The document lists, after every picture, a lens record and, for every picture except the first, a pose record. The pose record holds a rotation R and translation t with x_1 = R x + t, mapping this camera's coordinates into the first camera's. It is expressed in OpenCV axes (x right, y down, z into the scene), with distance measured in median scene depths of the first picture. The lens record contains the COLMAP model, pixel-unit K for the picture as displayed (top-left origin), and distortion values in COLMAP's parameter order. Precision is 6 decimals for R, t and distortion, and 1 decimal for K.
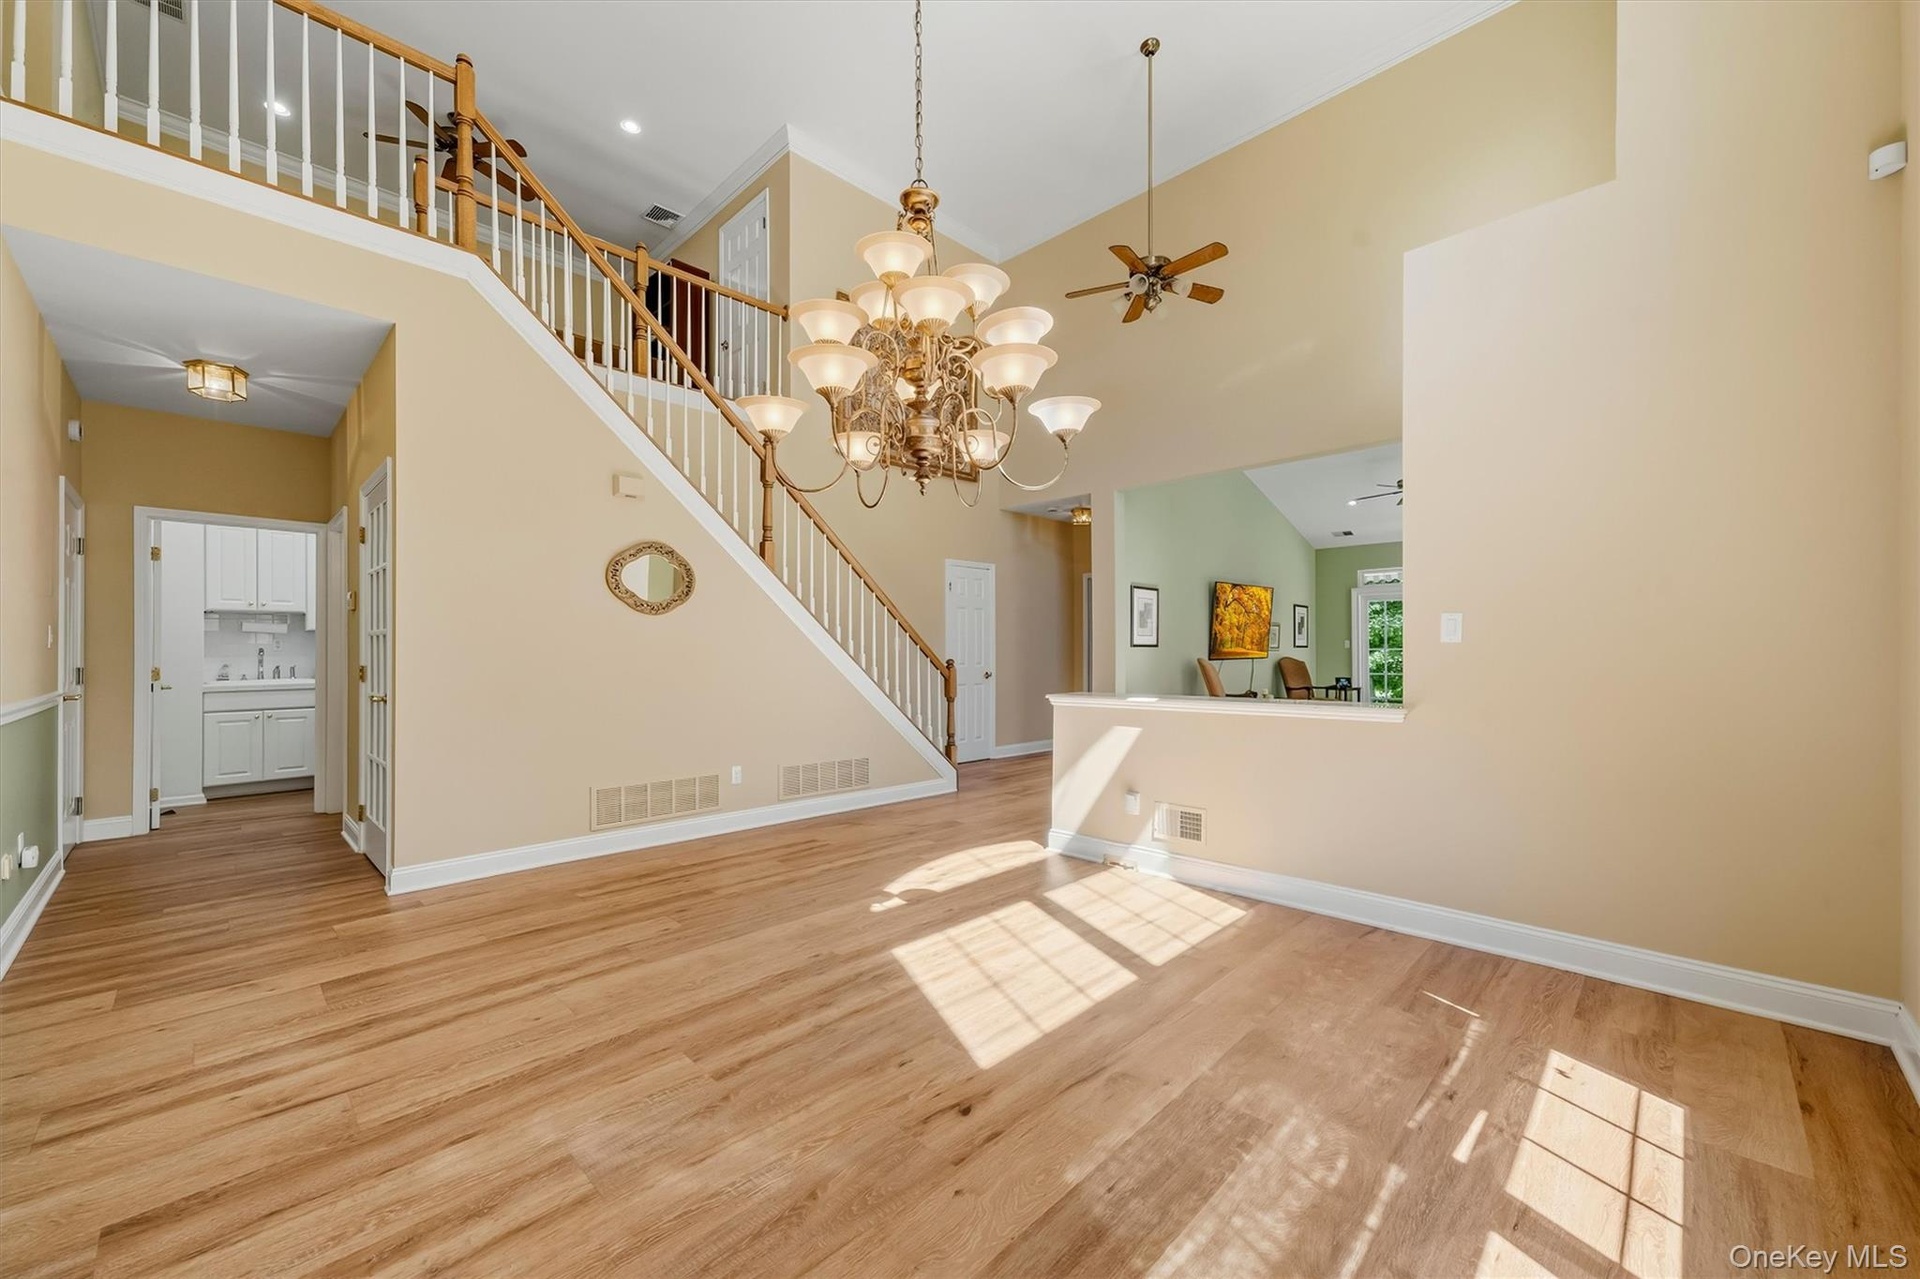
lens RADIAL K [[740.1, 0, 956.3], [0, 740.1, 652.3], [0, 0, 1]] dist [0.015221, 0.000495]
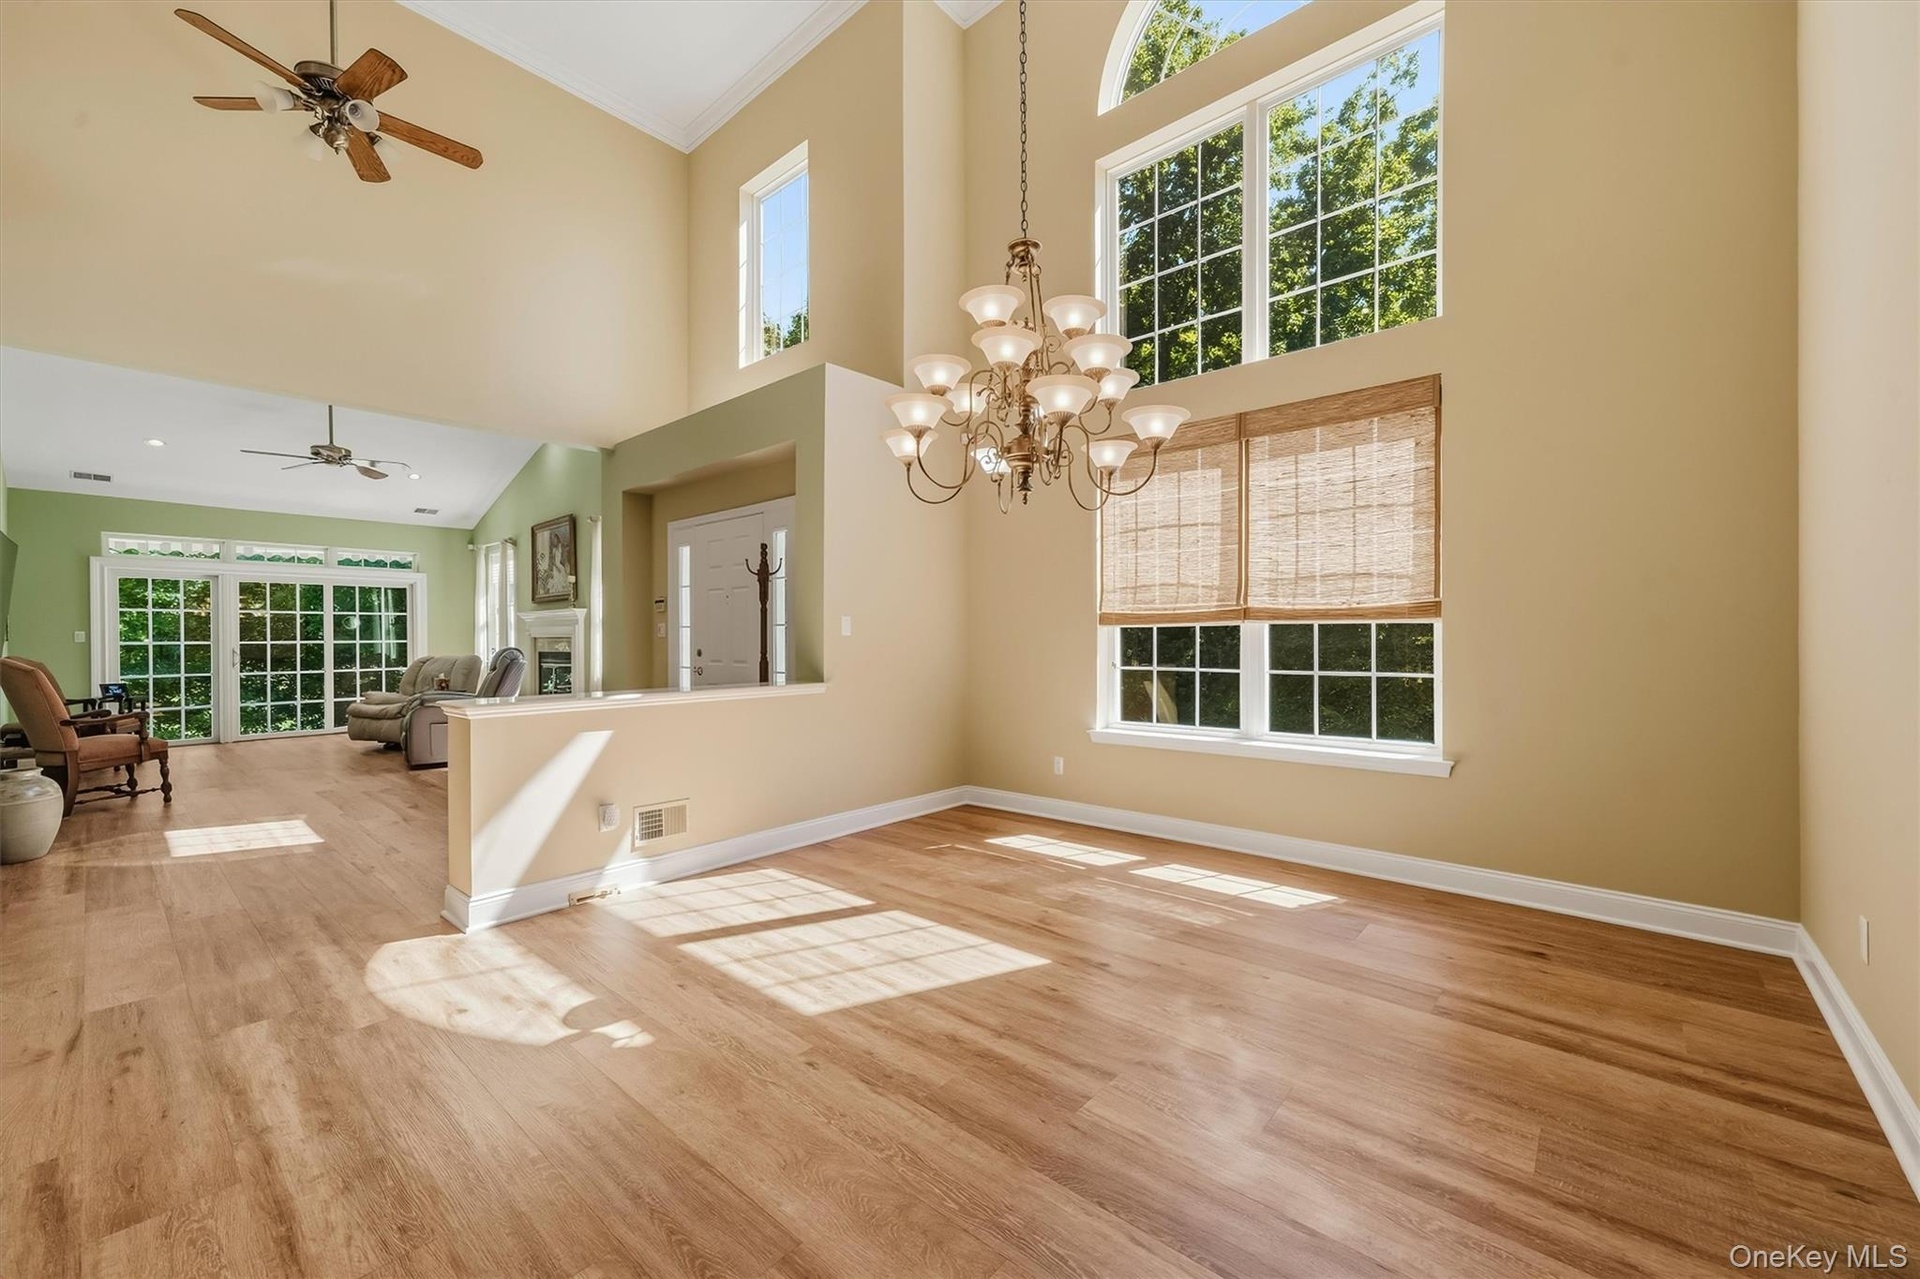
lens RADIAL K [[740.1, 0, 971.9], [0, 740.1, 641.4], [0, 0, 1]] dist [0.015221, 0.000495]
pose [[-0.062134, 0.003455, 0.998062, -0.830907], [0.004206, 0.999986, -0.003199, 0.000629], [-0.998059, 0.003999, -0.062147, 0.800856]]
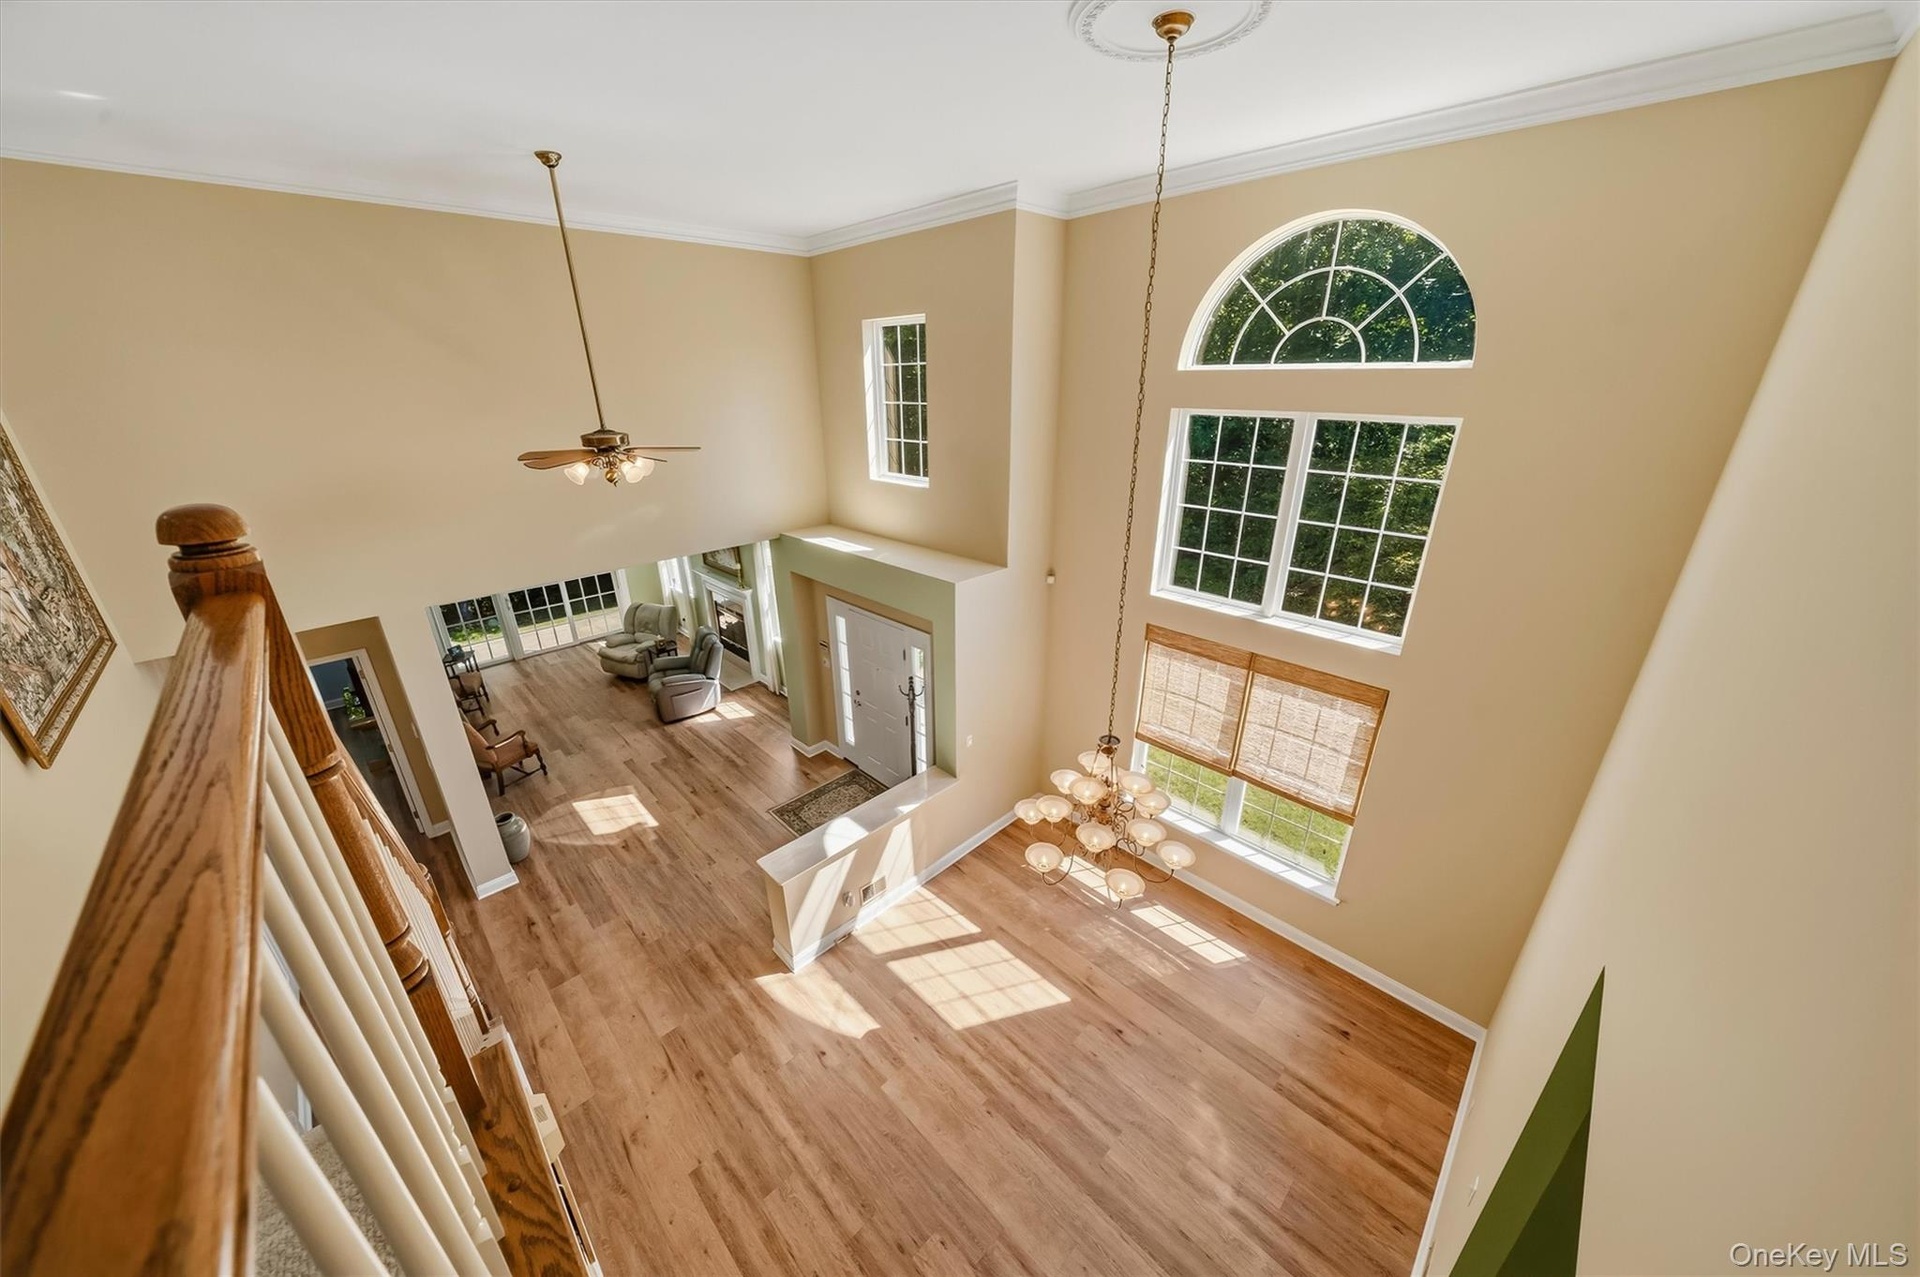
lens RADIAL K [[642.6, 0, 978.4], [0, 642.6, 641.0], [0, 0, 1]] dist [0.006228, 0.000032]
pose [[-0.000661, -0.371169, 0.928565, -1.035209], [-0.006428, 0.928548, 0.371157, -1.014086], [-0.999979, -0.005723, -0.003000, 0.934129]]
